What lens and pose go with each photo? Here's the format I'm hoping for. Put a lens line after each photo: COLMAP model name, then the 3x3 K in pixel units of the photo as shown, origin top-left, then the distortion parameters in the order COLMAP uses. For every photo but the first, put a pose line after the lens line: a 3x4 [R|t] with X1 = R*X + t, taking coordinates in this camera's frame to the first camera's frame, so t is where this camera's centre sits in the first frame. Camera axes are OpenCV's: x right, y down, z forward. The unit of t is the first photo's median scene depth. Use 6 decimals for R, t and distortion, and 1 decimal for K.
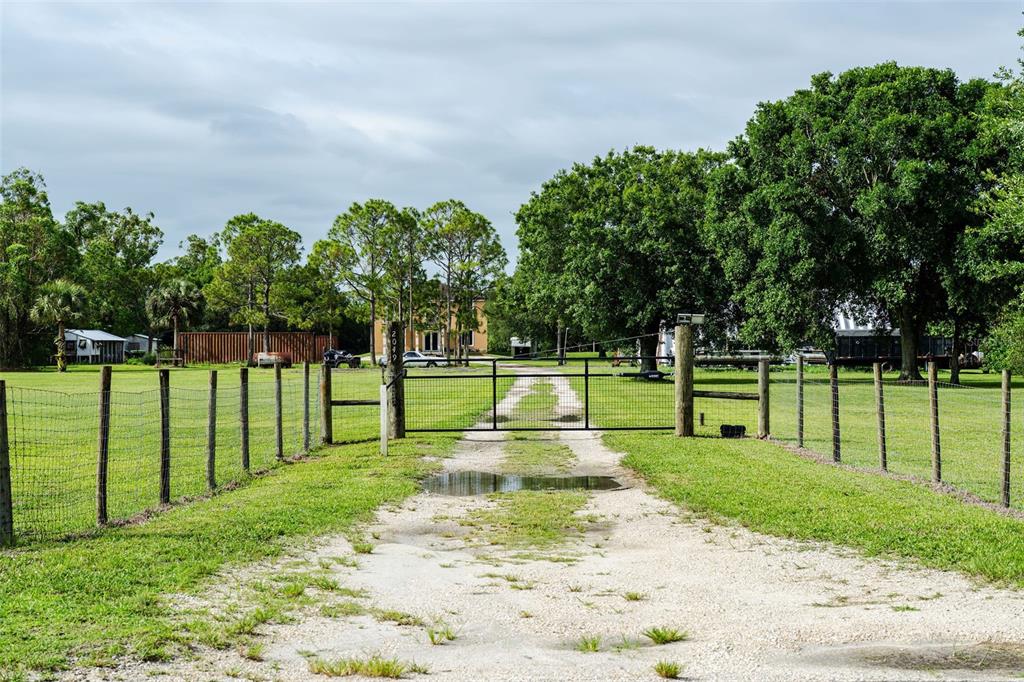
lens RADIAL K [[1845.1, 0, 512.0], [0, 1845.1, 341.0], [0, 0, 1]] dist [0.033678, 0.128170]
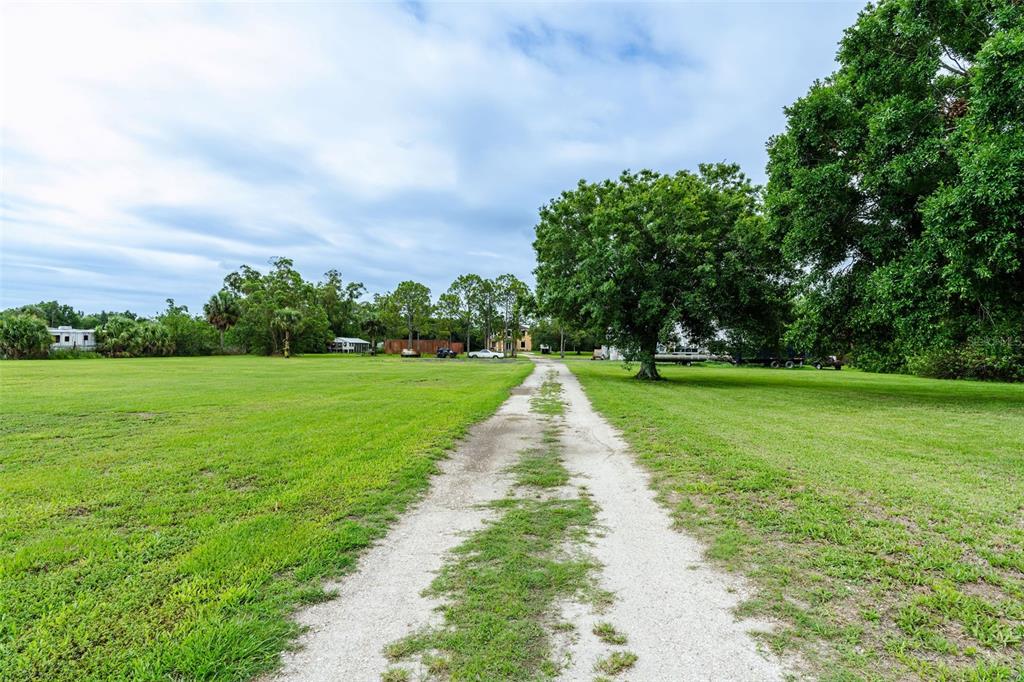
lens RADIAL K [[570.5, 0, 512.0], [0, 570.5, 341.0], [0, 0, 1]] dist [-0.019075, 0.000746]
pose [[0.998281, 0.016229, -0.056310, 0.006362], [-0.016805, 0.999811, -0.009779, 0.001477], [0.056141, 0.010709, 0.998365, 0.383848]]
